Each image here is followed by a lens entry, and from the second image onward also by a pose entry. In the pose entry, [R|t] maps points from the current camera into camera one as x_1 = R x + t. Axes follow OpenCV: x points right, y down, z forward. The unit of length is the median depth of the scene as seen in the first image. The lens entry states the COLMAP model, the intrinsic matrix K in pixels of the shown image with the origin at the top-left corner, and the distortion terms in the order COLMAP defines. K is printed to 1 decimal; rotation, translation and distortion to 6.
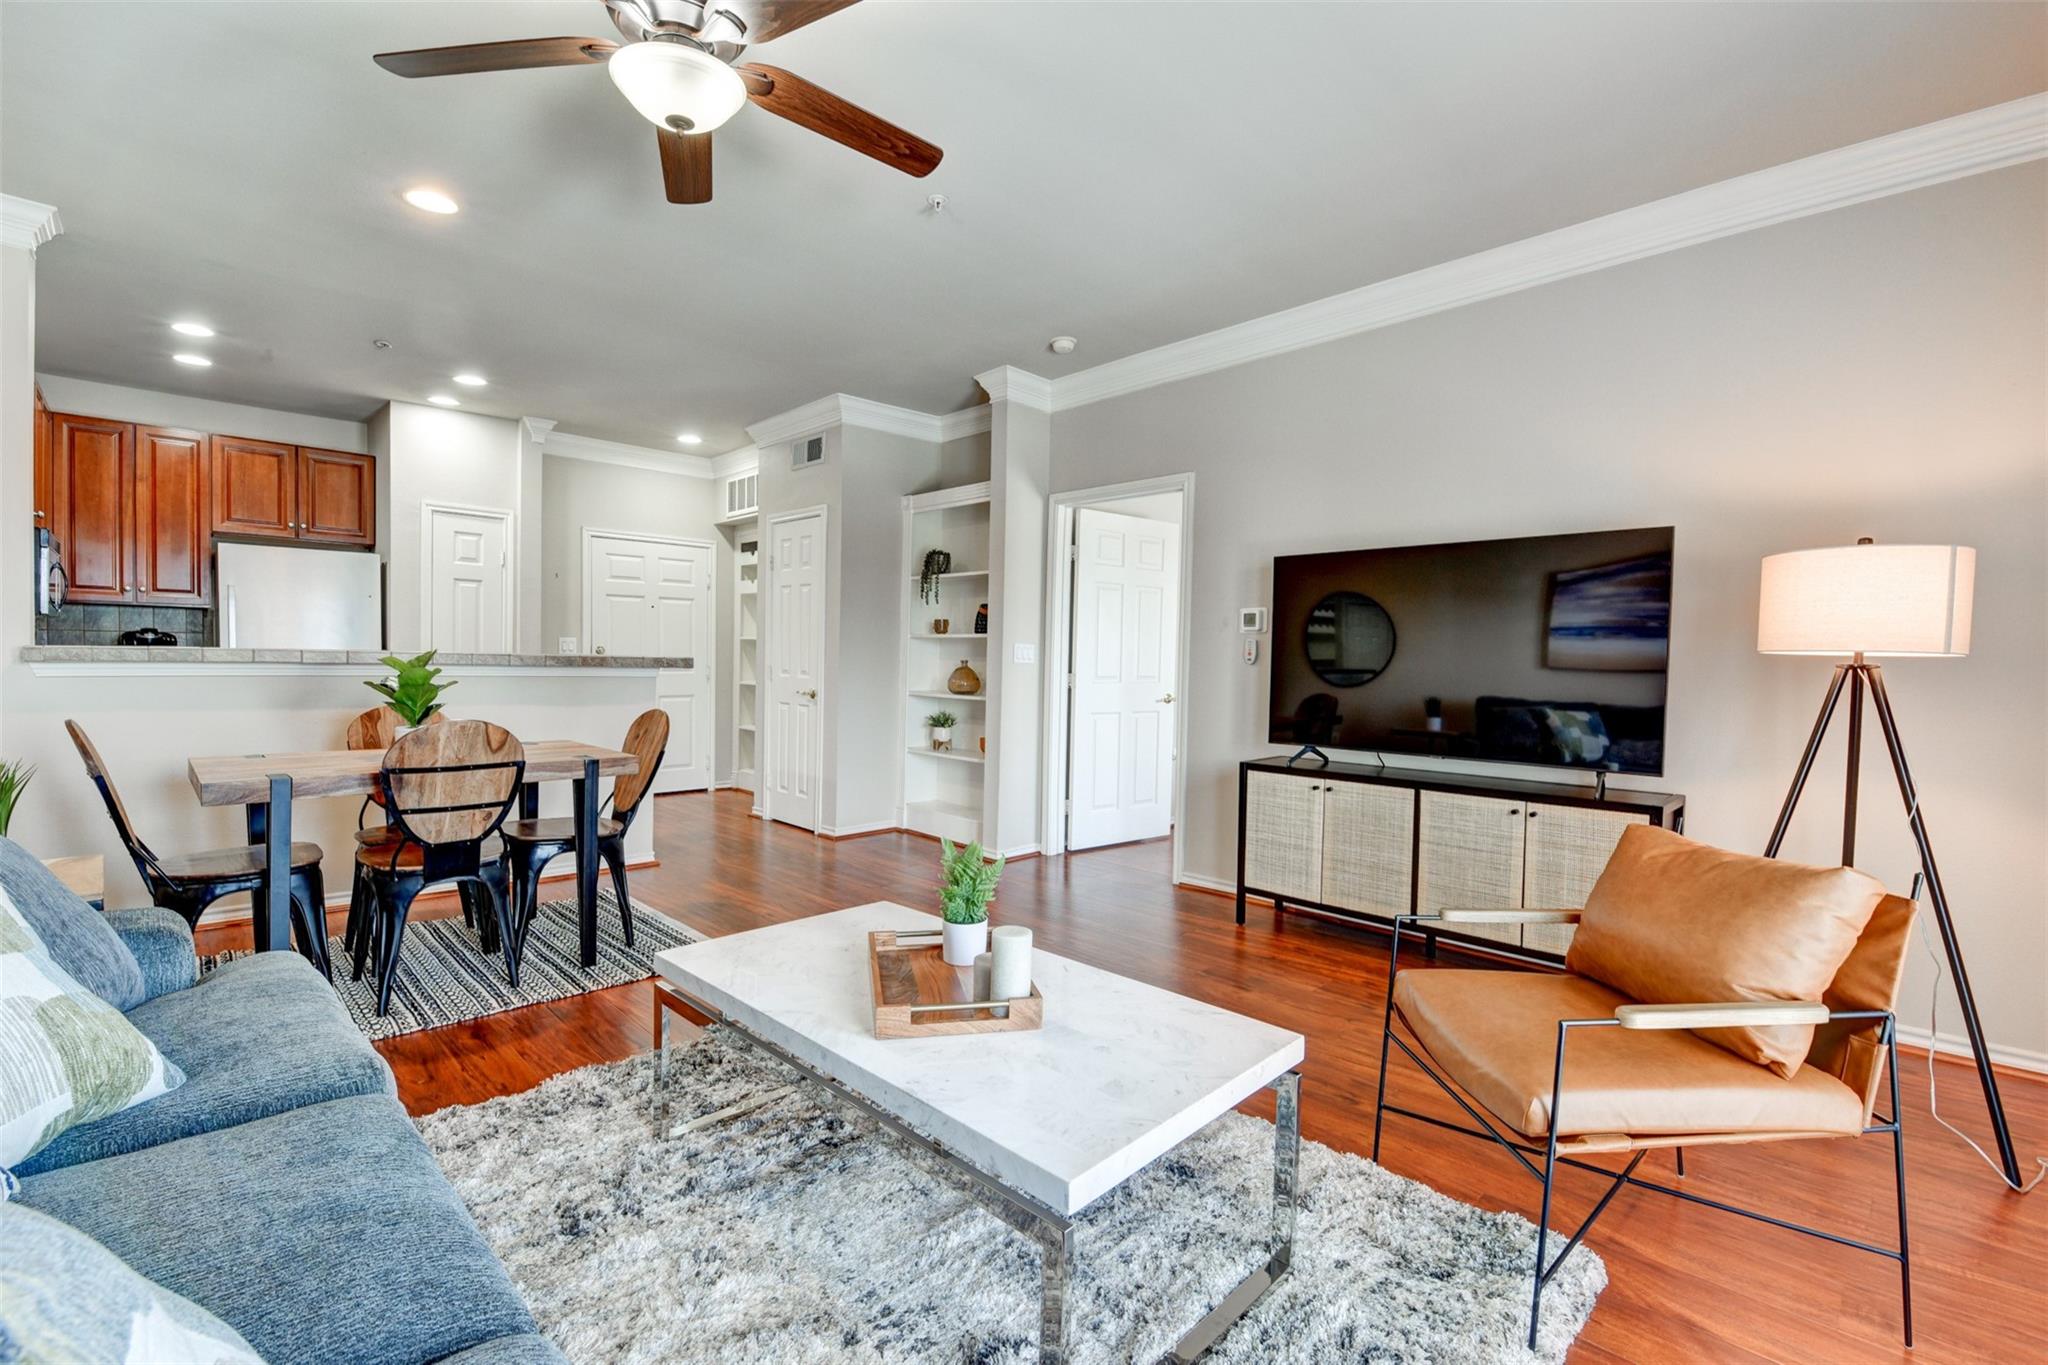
lens RADIAL K [[892.5, 0, 1027.0], [0, 892.5, 691.7], [0, 0, 1]] dist [-0.000388, -0.010373]
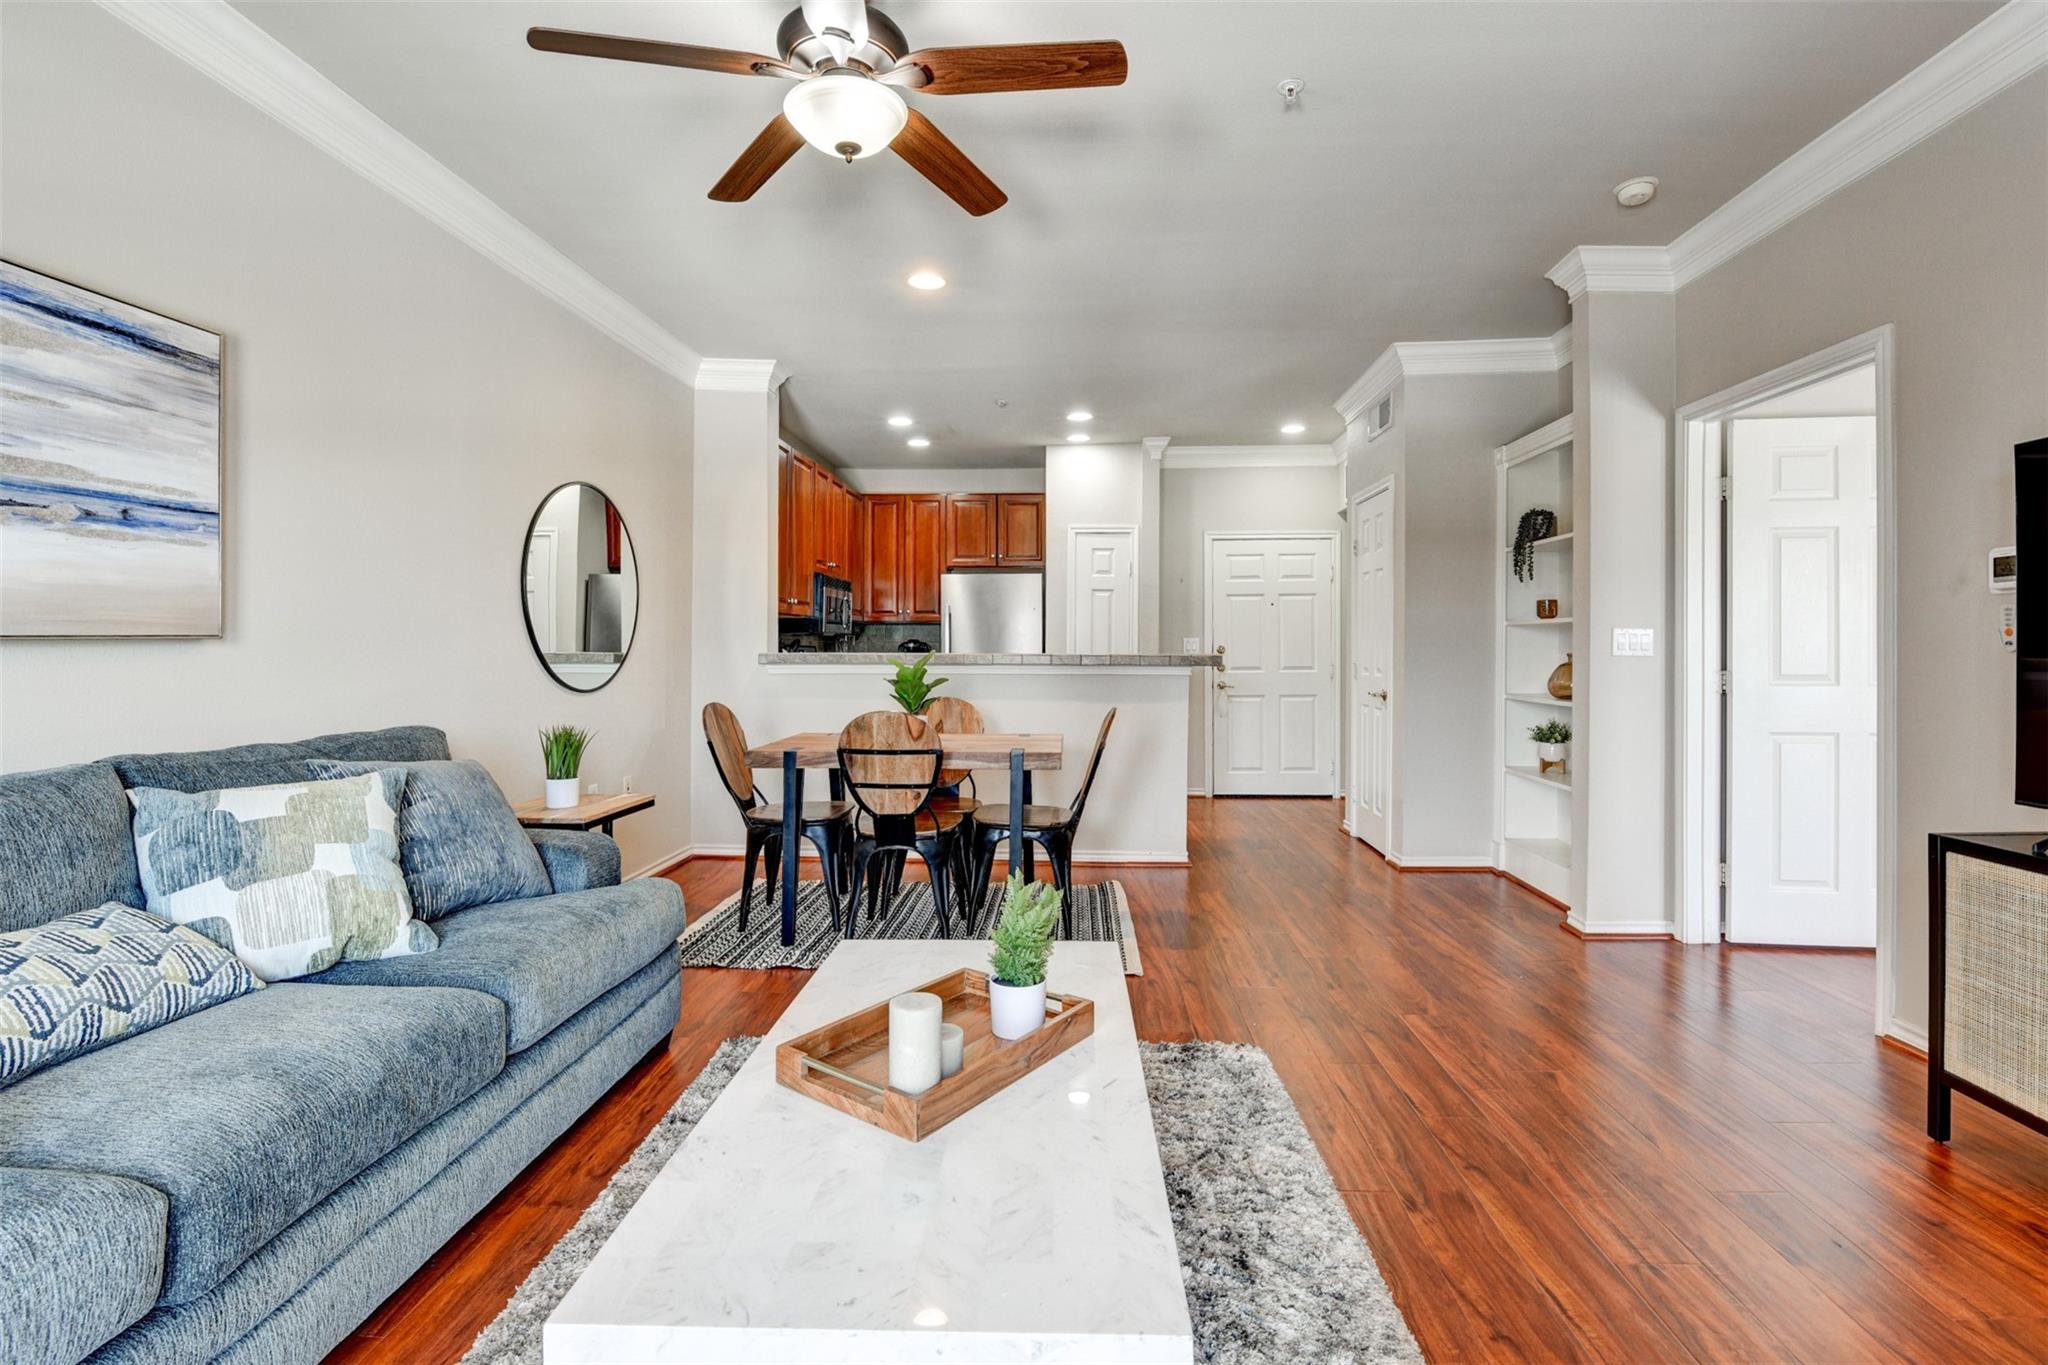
lens RADIAL K [[920.4, 0, 1029.4], [0, 920.4, 650.0], [0, 0, 1]] dist [-0.000792, -0.010353]
pose [[0.674364, -0.018790, -0.738160, 0.202113], [-0.014205, 0.999161, -0.038412, -0.002455], [0.738263, 0.036389, 0.673531, 0.164441]]
